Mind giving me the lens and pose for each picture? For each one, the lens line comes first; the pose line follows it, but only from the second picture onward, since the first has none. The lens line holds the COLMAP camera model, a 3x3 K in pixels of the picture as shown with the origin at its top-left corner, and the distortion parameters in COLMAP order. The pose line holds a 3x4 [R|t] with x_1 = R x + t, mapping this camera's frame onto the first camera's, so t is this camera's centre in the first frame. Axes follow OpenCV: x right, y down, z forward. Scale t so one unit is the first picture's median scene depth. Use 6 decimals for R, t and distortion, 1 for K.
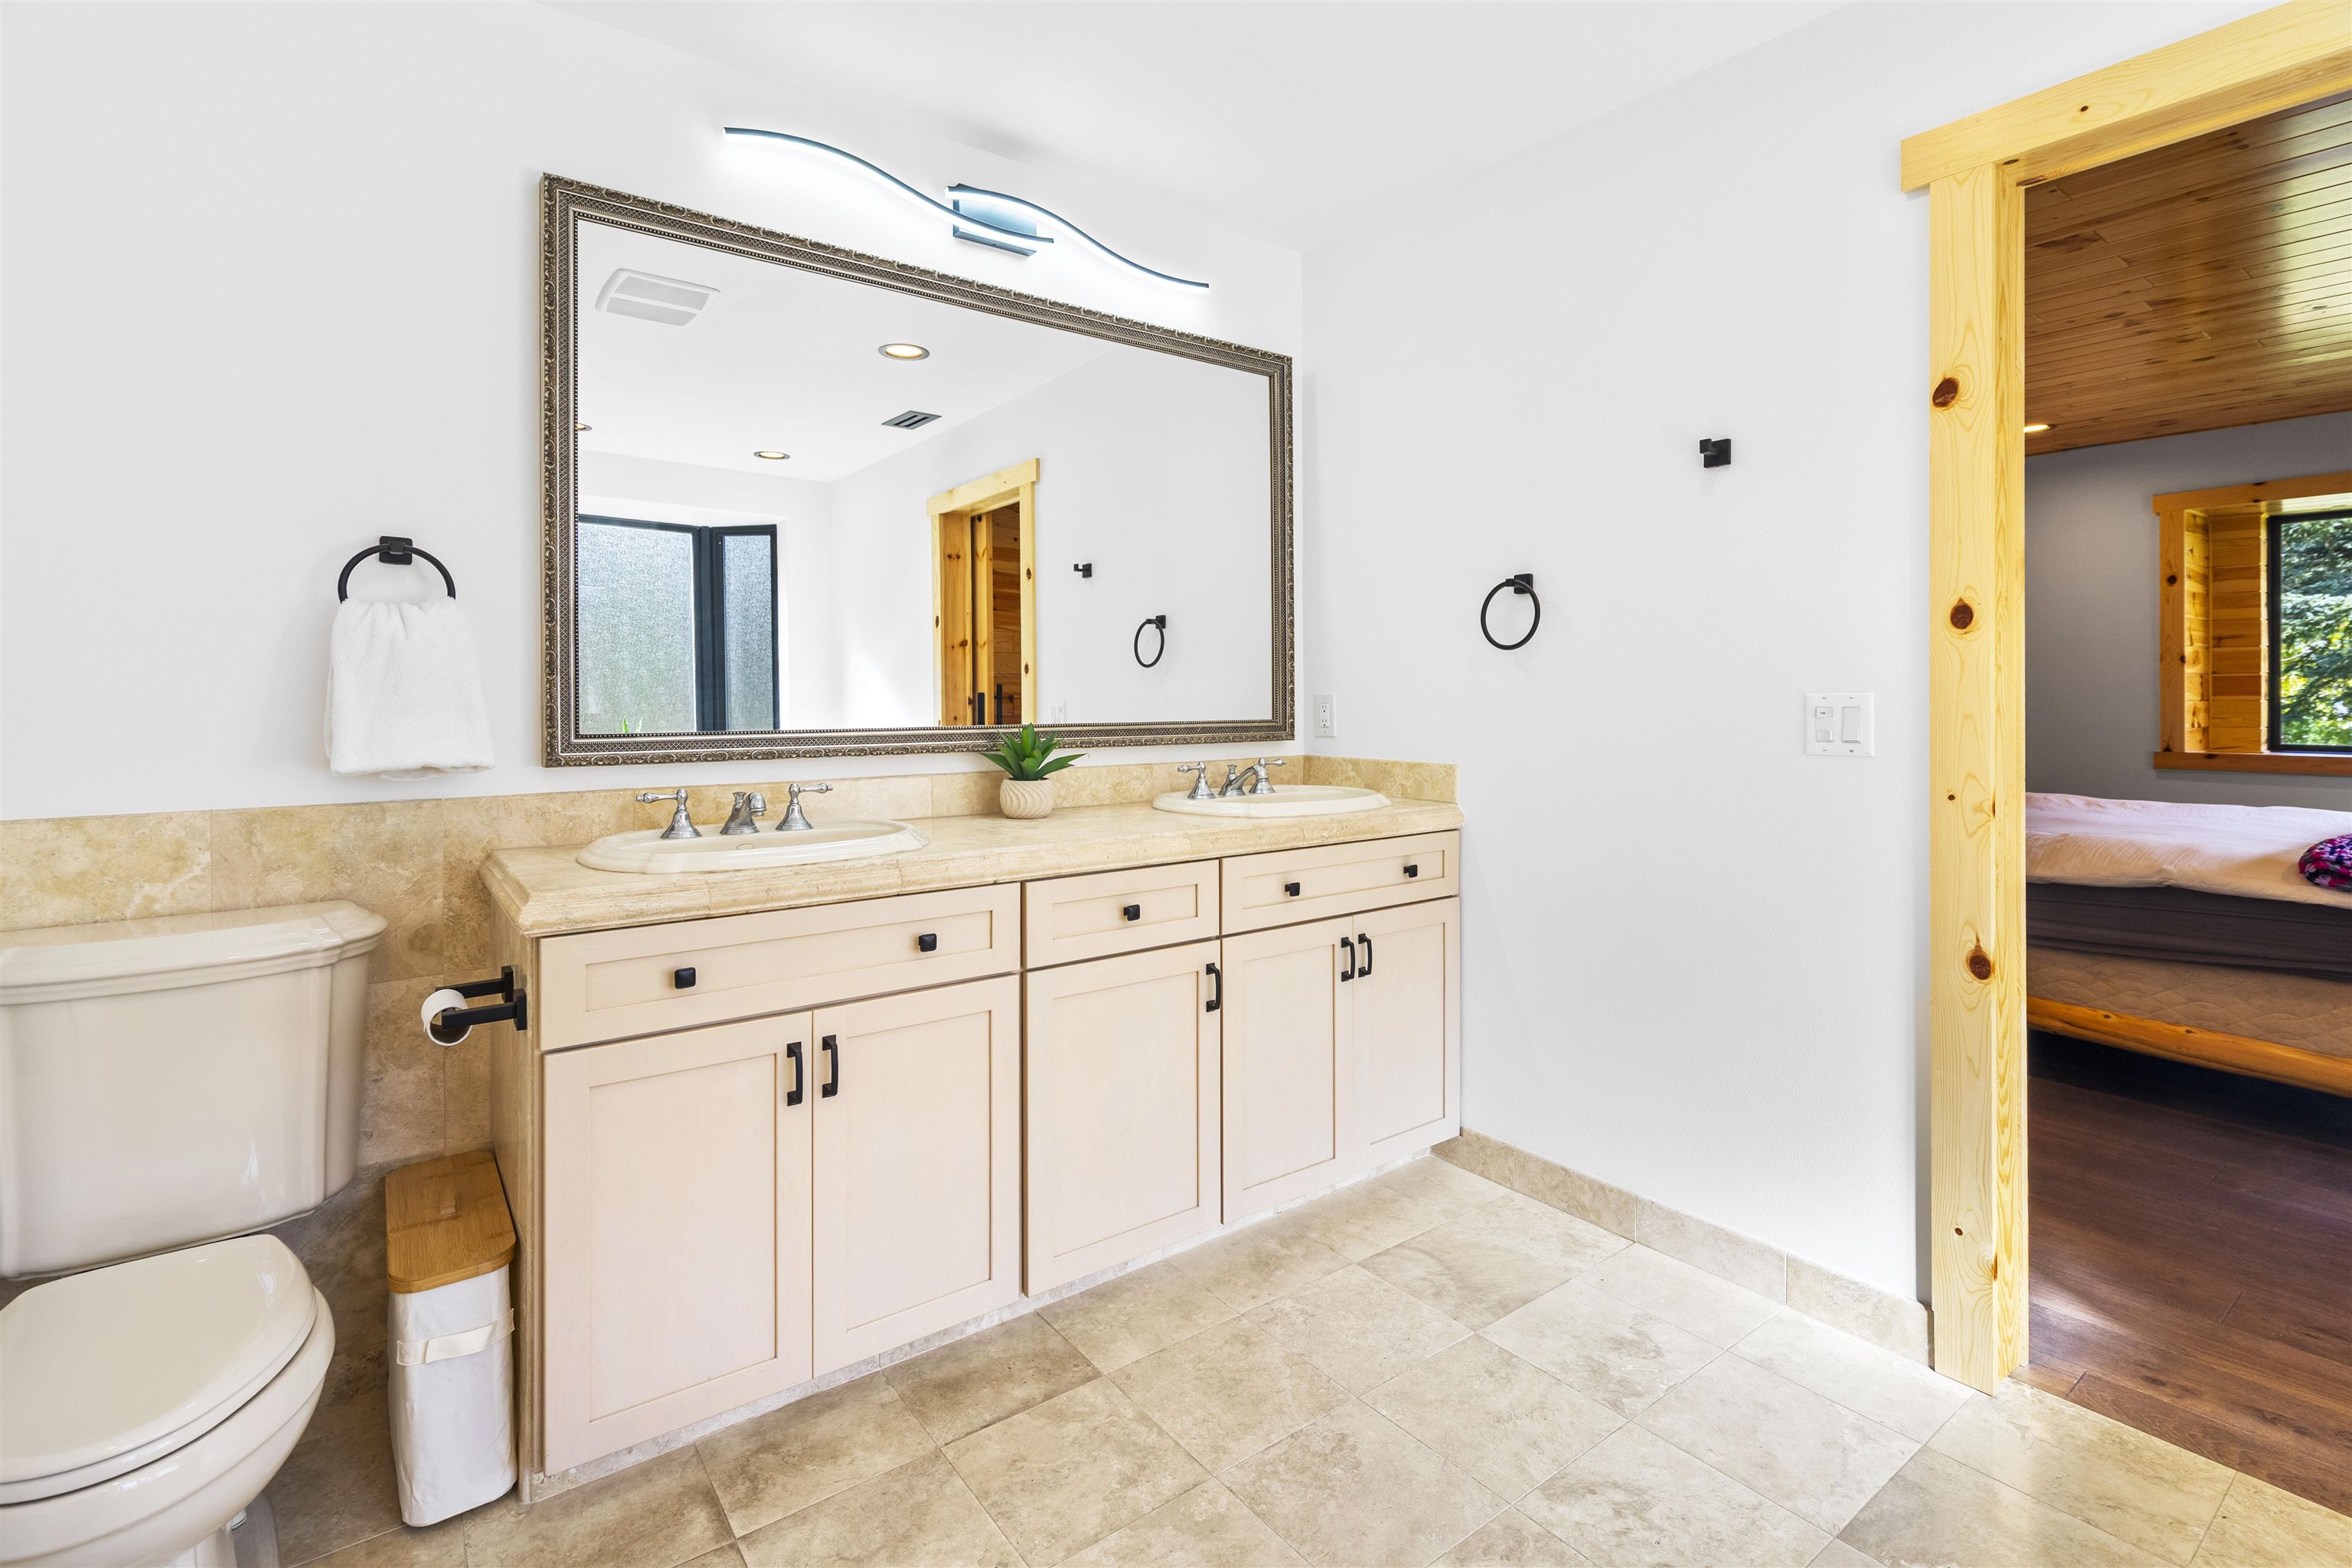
lens RADIAL K [[1092.4, 0, 1179.0], [0, 1092.4, 699.8], [0, 0, 1]] dist [-0.007640, 0.000632]
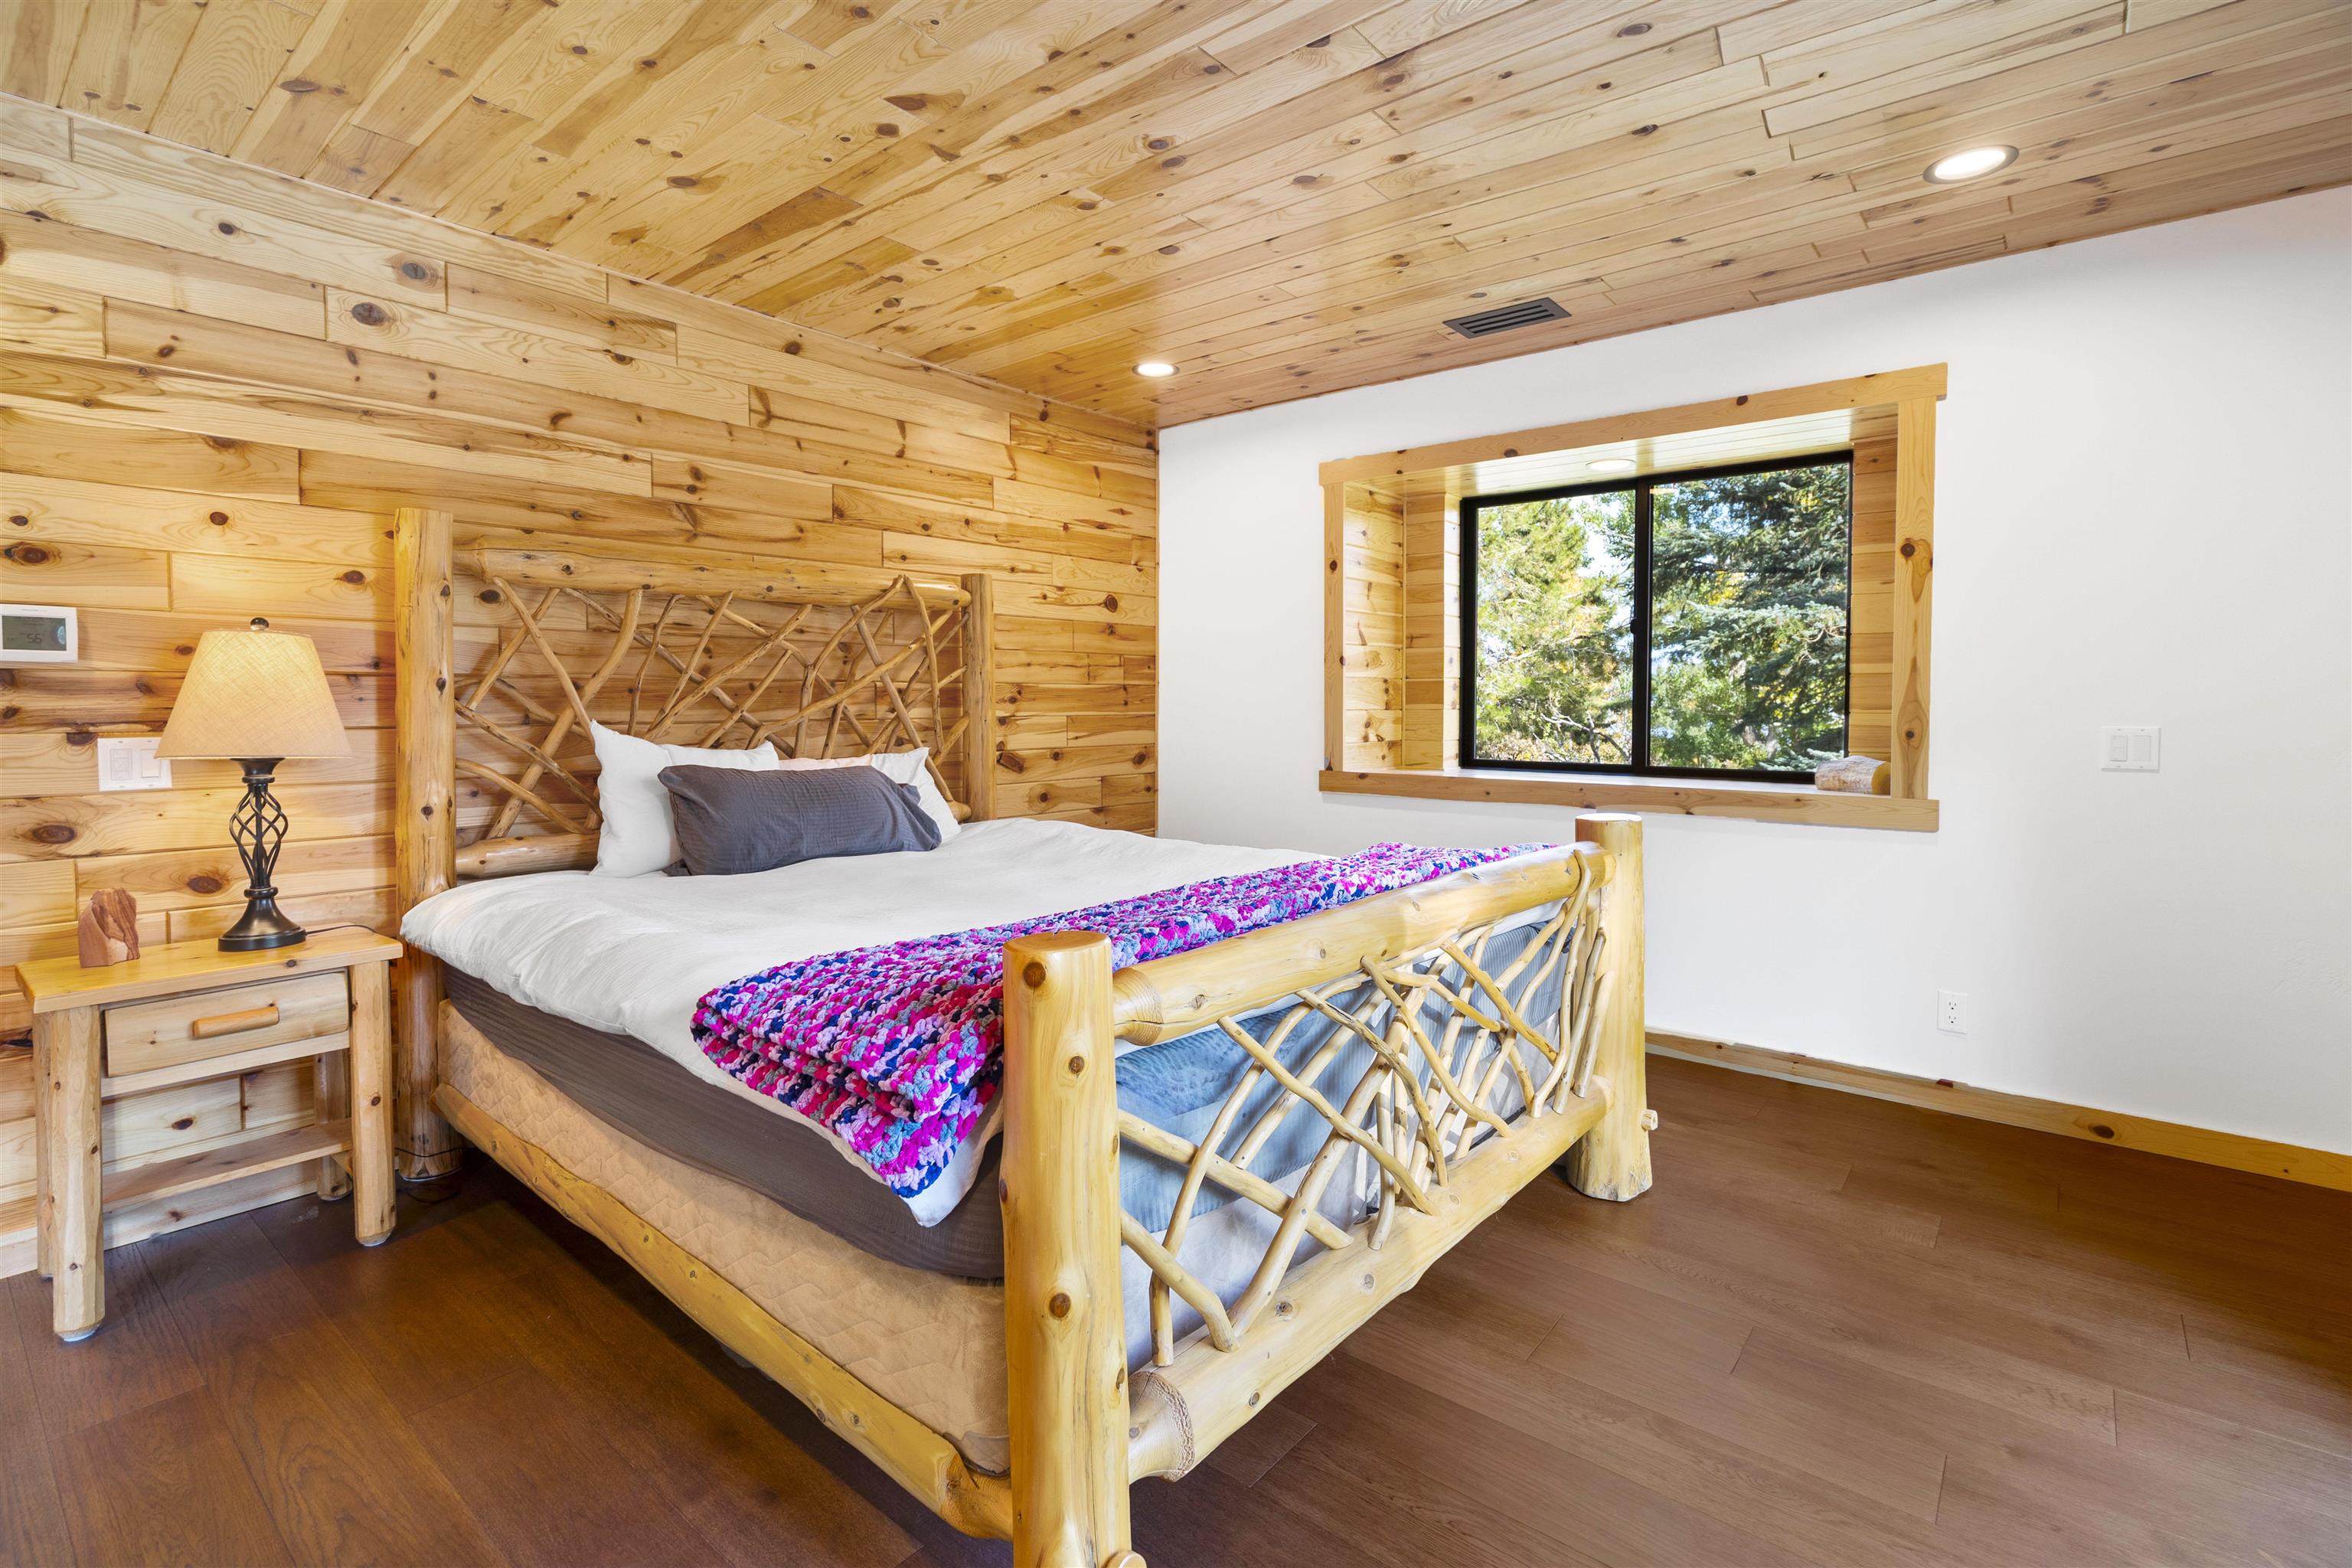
lens RADIAL K [[1092.4, 0, 1179.0], [0, 1092.4, 699.8], [0, 0, 1]] dist [-0.007640, 0.000632]
pose [[0.974115, -0.000682, 0.226051, 0.596196], [0.003160, 0.999939, -0.010600, 0.001386], [-0.226030, 0.011040, 0.974058, 0.202717]]
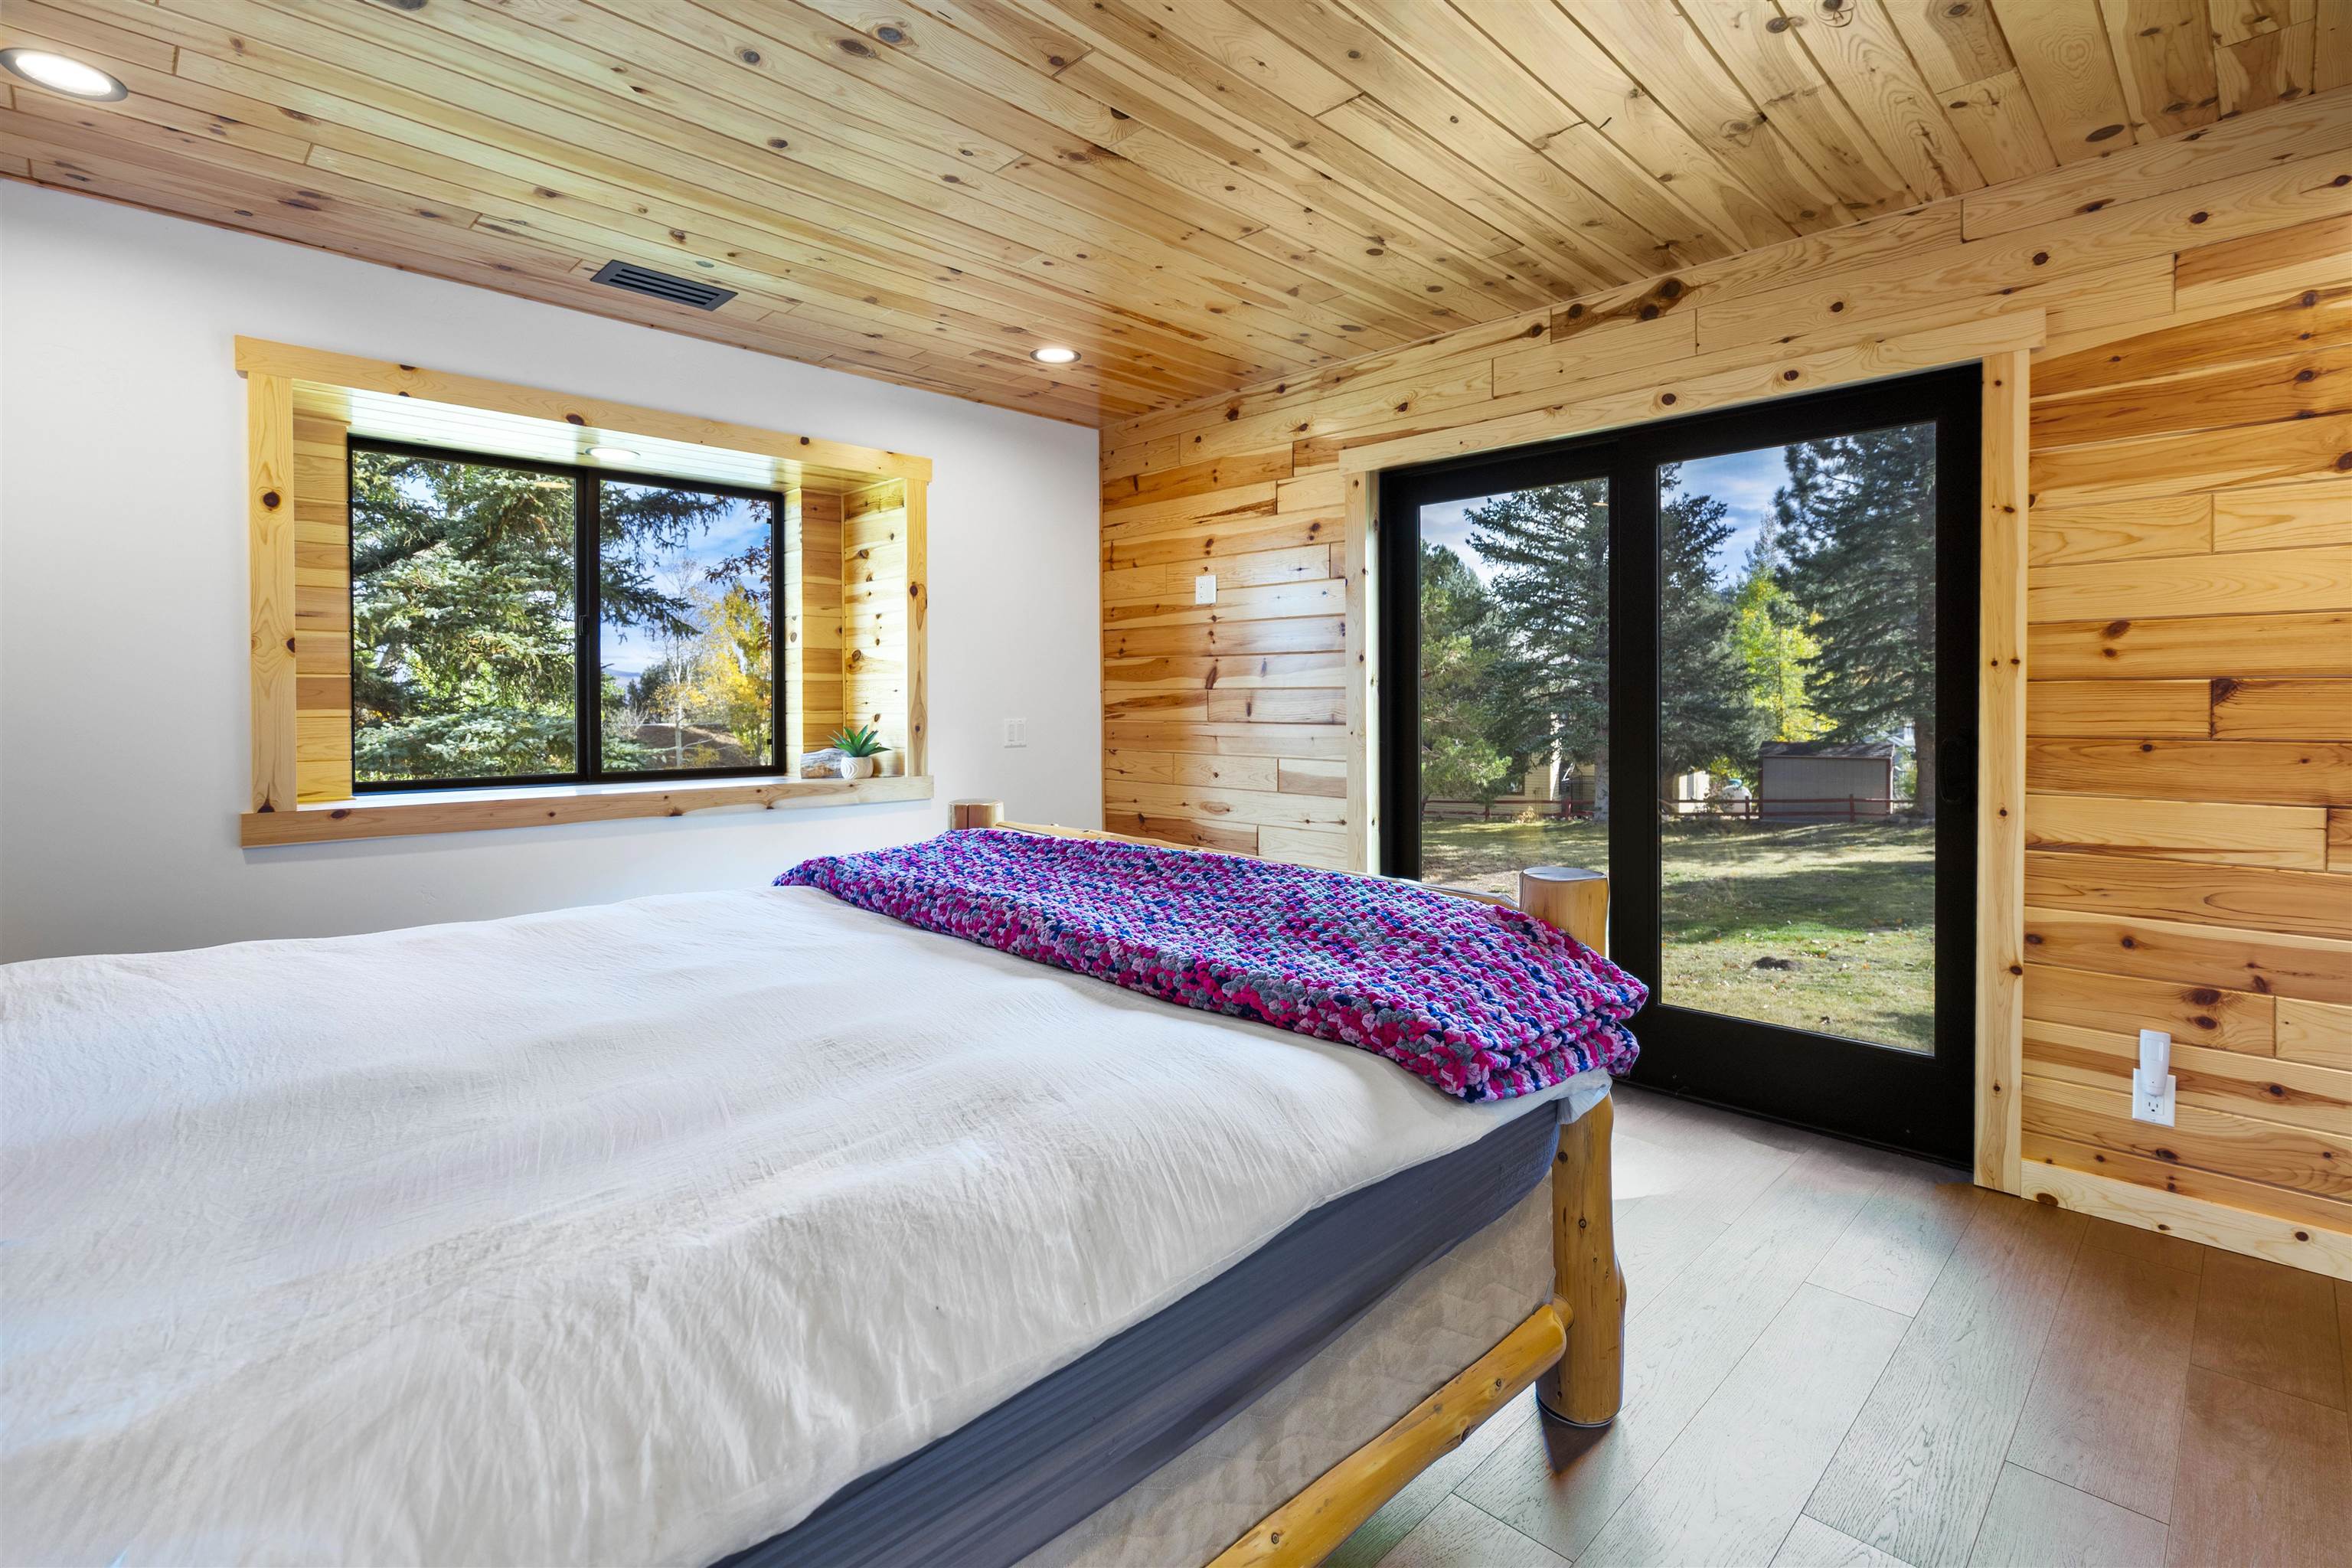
lens RADIAL K [[1092.4, 0, 1179.0], [0, 1092.4, 699.8], [0, 0, 1]] dist [-0.007640, 0.000632]
pose [[-0.131099, -0.003002, 0.991365, 0.299476], [0.008537, 0.999955, 0.004157, -0.007607], [-0.991332, 0.009009, -0.131068, 0.602818]]
